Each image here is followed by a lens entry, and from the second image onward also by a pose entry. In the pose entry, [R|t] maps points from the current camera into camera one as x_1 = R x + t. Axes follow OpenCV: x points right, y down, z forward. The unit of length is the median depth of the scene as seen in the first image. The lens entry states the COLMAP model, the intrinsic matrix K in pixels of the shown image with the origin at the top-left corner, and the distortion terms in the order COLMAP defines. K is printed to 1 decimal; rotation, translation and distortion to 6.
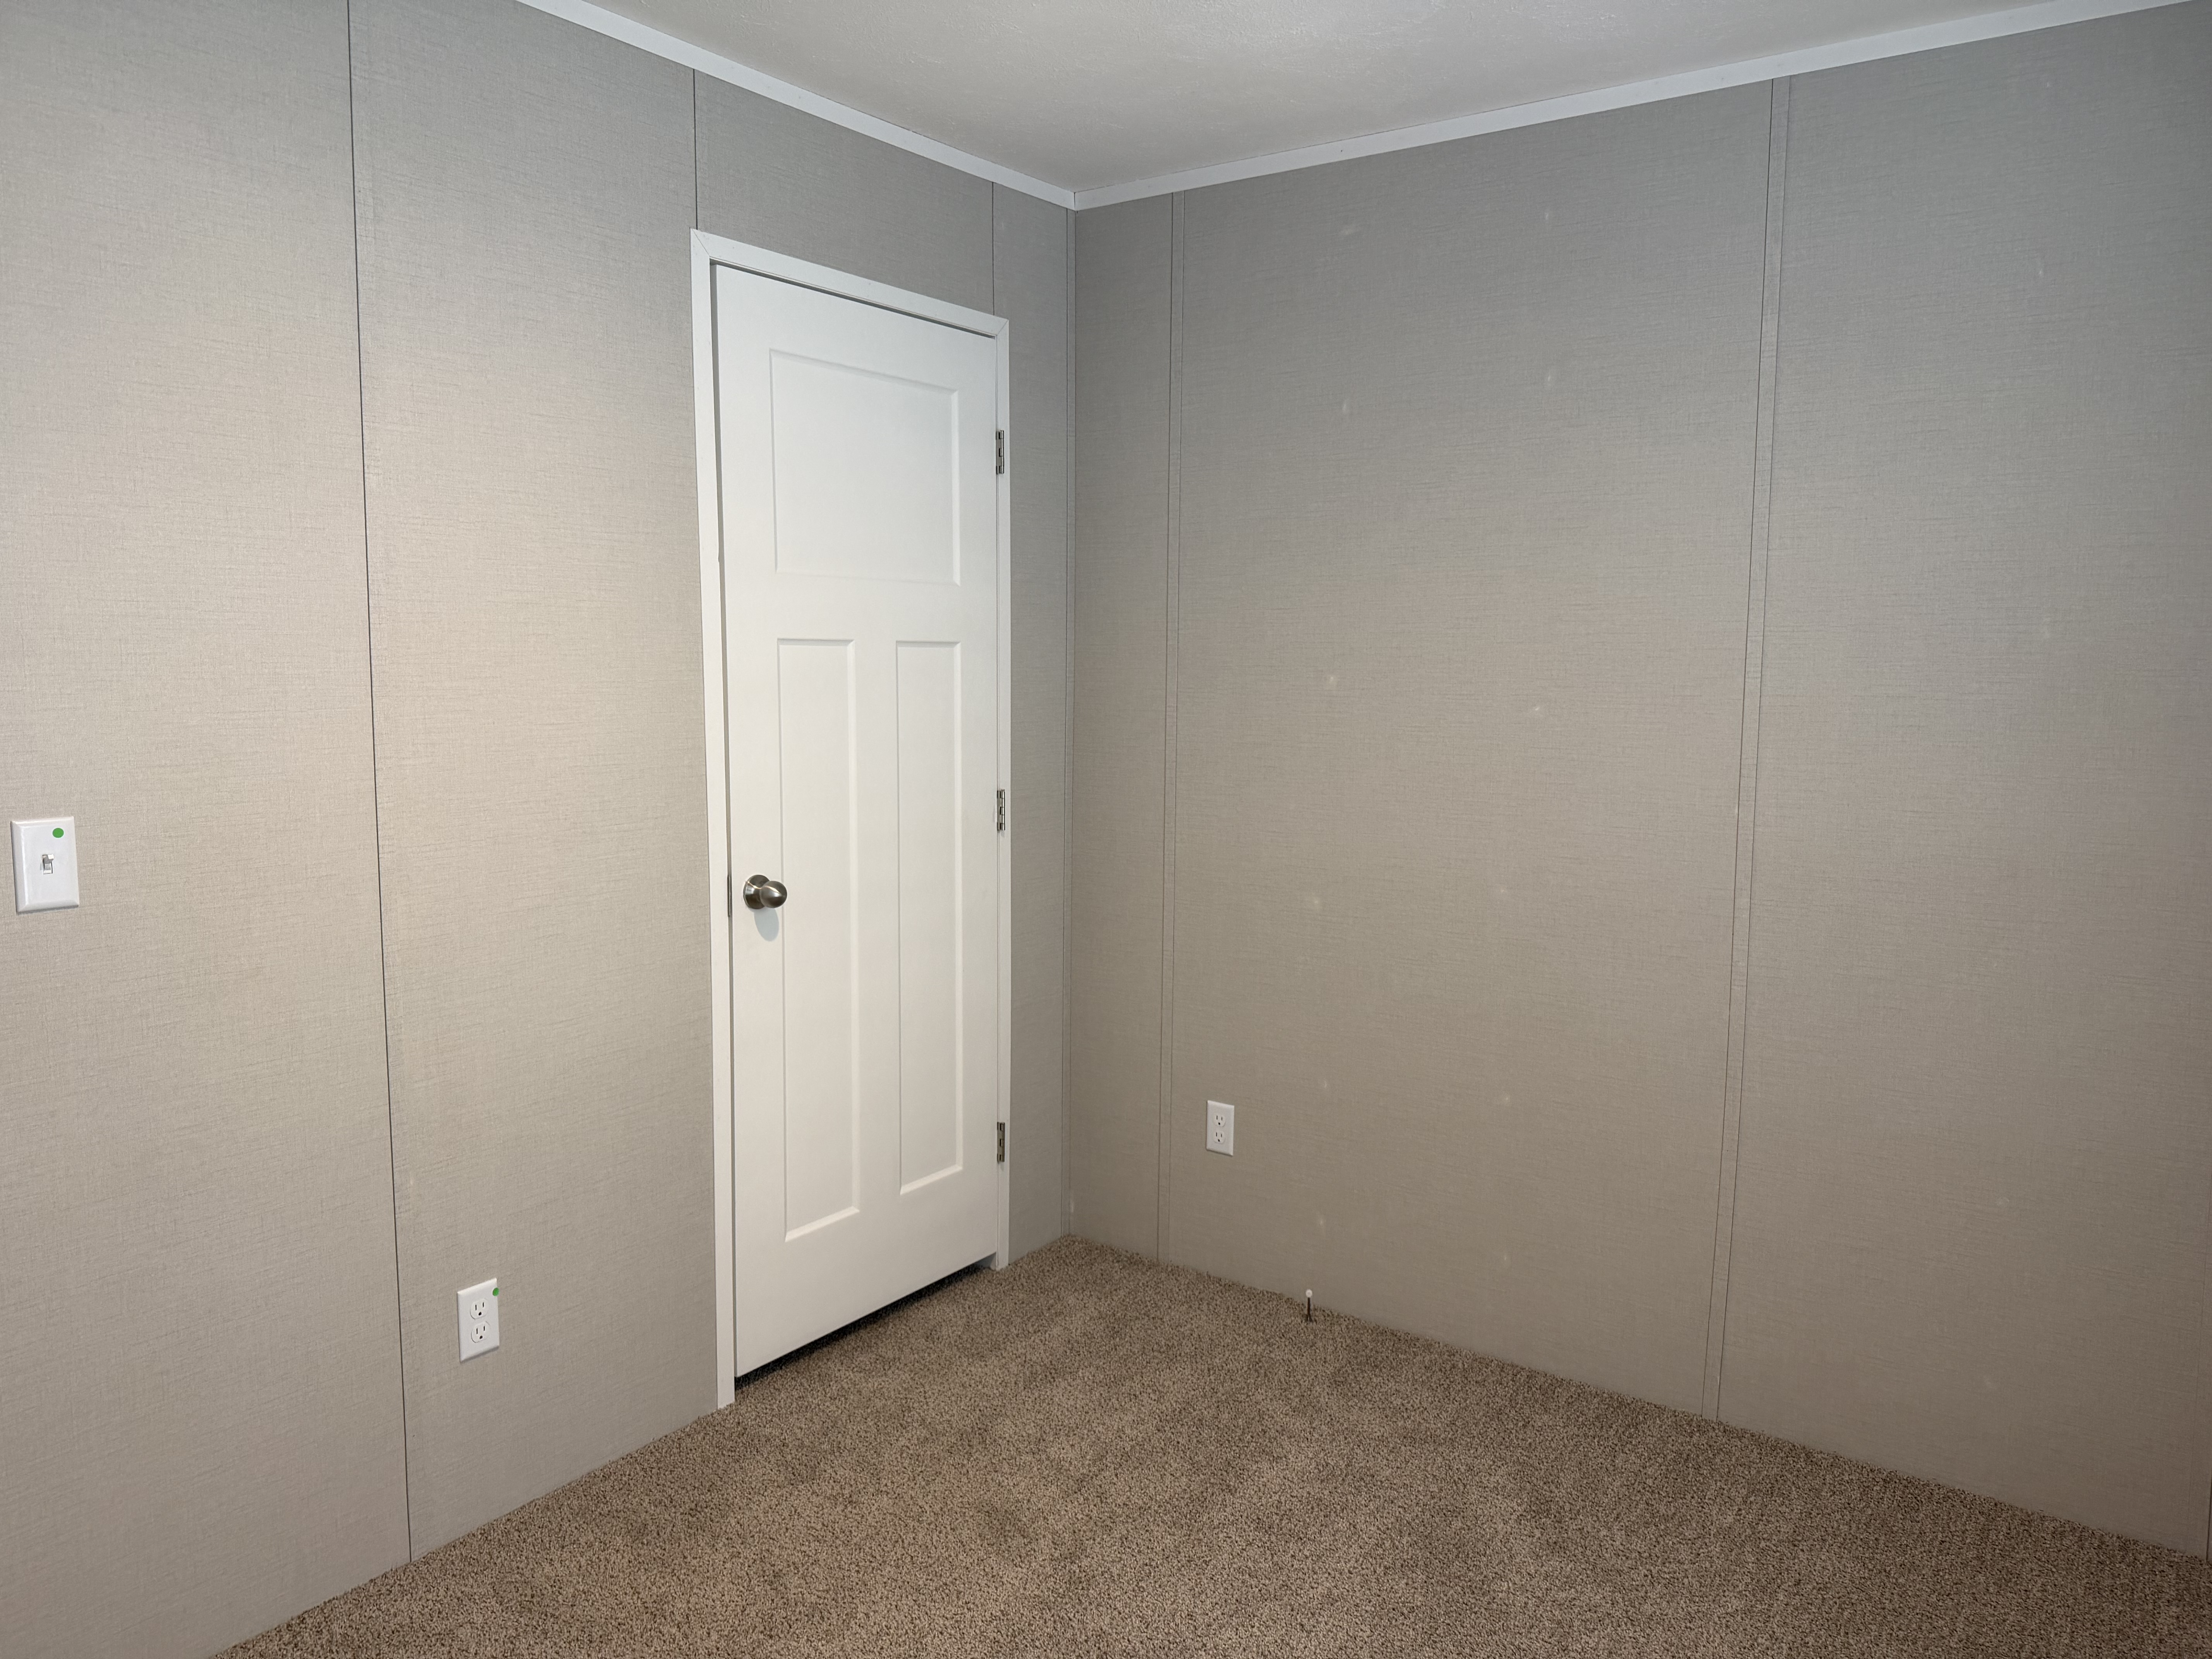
lens RADIAL K [[1545.8, 0, 1106.0], [0, 1545.8, 829.5], [0, 0, 1]] dist [0.006682, -0.014382]
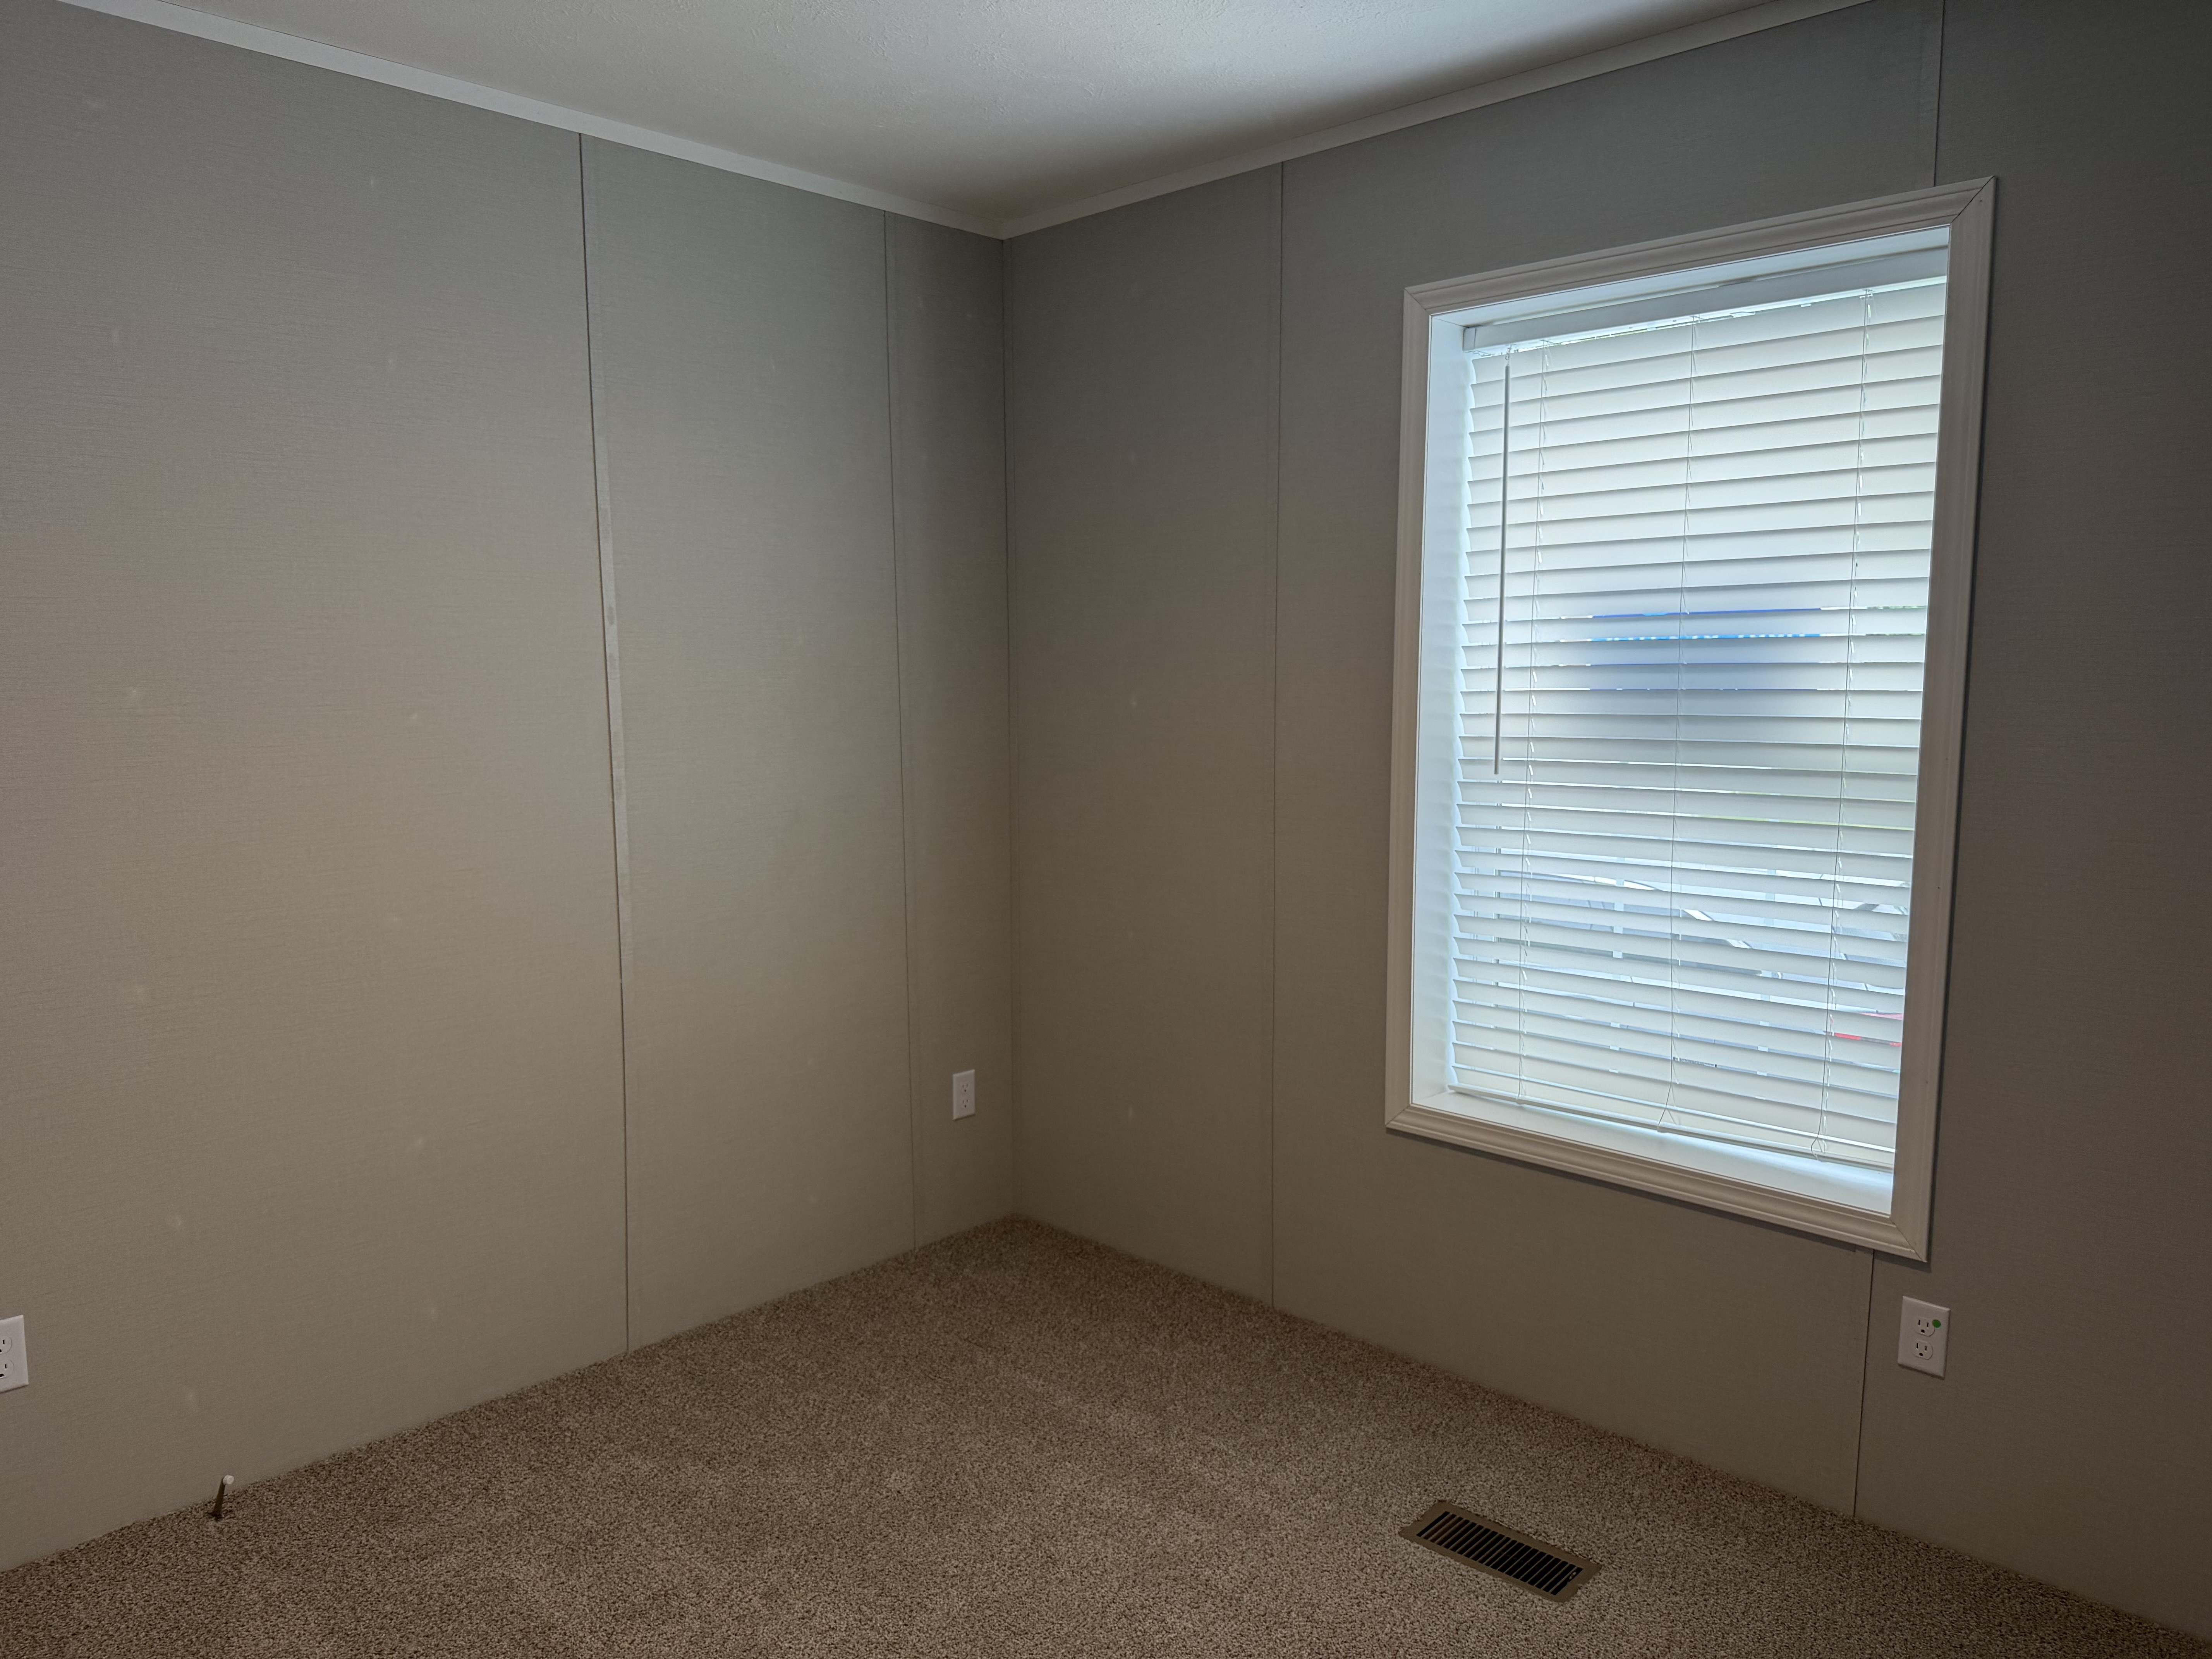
lens RADIAL K [[1545.8, 0, 1106.0], [0, 1545.8, 829.5], [0, 0, 1]] dist [0.006682, -0.014382]
pose [[0.140140, -0.117575, 0.983126, -0.619710], [0.115359, 0.988101, 0.101726, -0.060551], [-0.983389, 0.099157, 0.152036, 0.476967]]
